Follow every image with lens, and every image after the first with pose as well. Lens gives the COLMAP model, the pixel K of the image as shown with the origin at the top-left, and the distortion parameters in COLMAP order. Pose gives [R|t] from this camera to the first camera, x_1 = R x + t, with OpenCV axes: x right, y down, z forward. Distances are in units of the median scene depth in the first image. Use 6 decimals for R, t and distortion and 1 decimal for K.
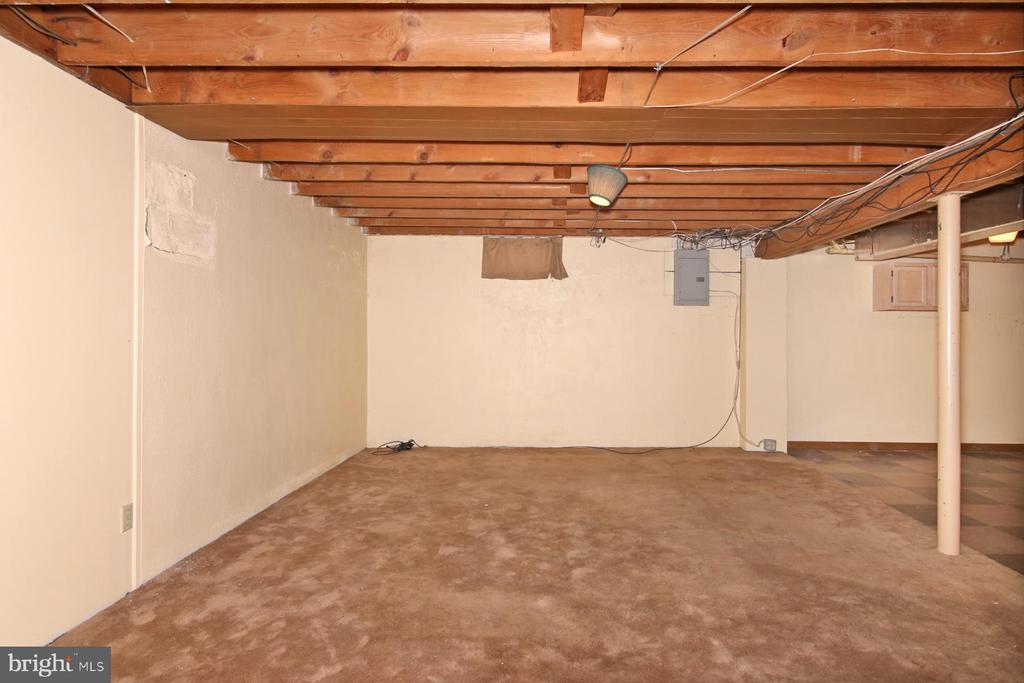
lens RADIAL K [[558.7, 0, 513.5], [0, 558.7, 331.8], [0, 0, 1]] dist [0.001875, 0.000462]
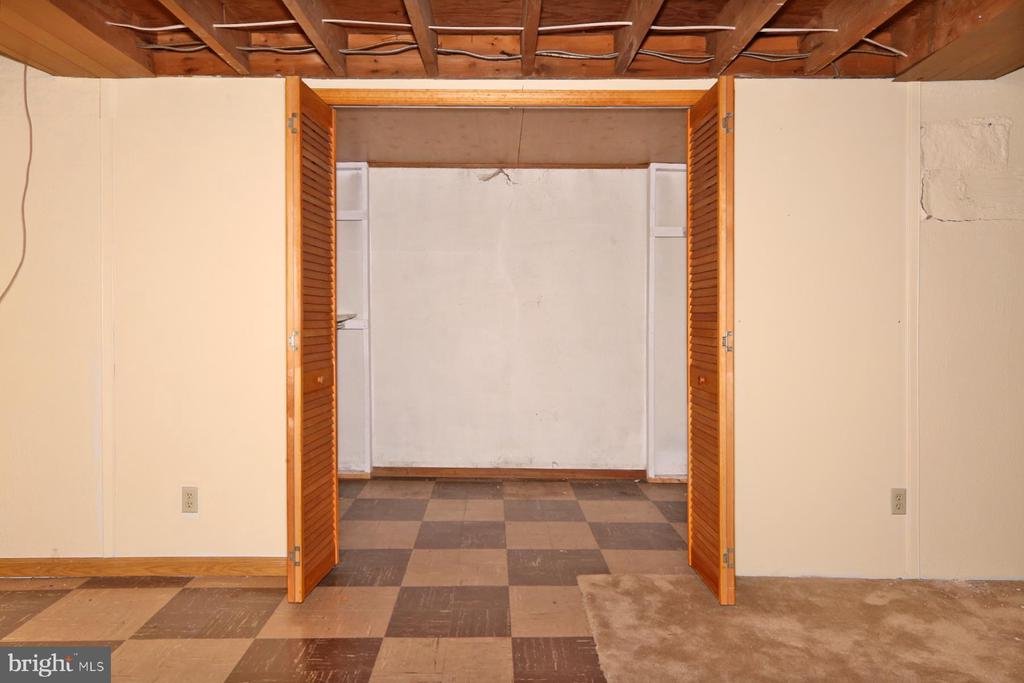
lens RADIAL K [[645.4, 0, 512.0], [0, 645.4, 341.5], [0, 0, 1]] dist [0.000070, 0.000284]
pose [[0.024205, 0.051315, -0.998389, 0.408069], [0.000258, 0.998681, 0.051337, -0.007386], [0.999707, -0.001500, 0.024160, 0.294091]]
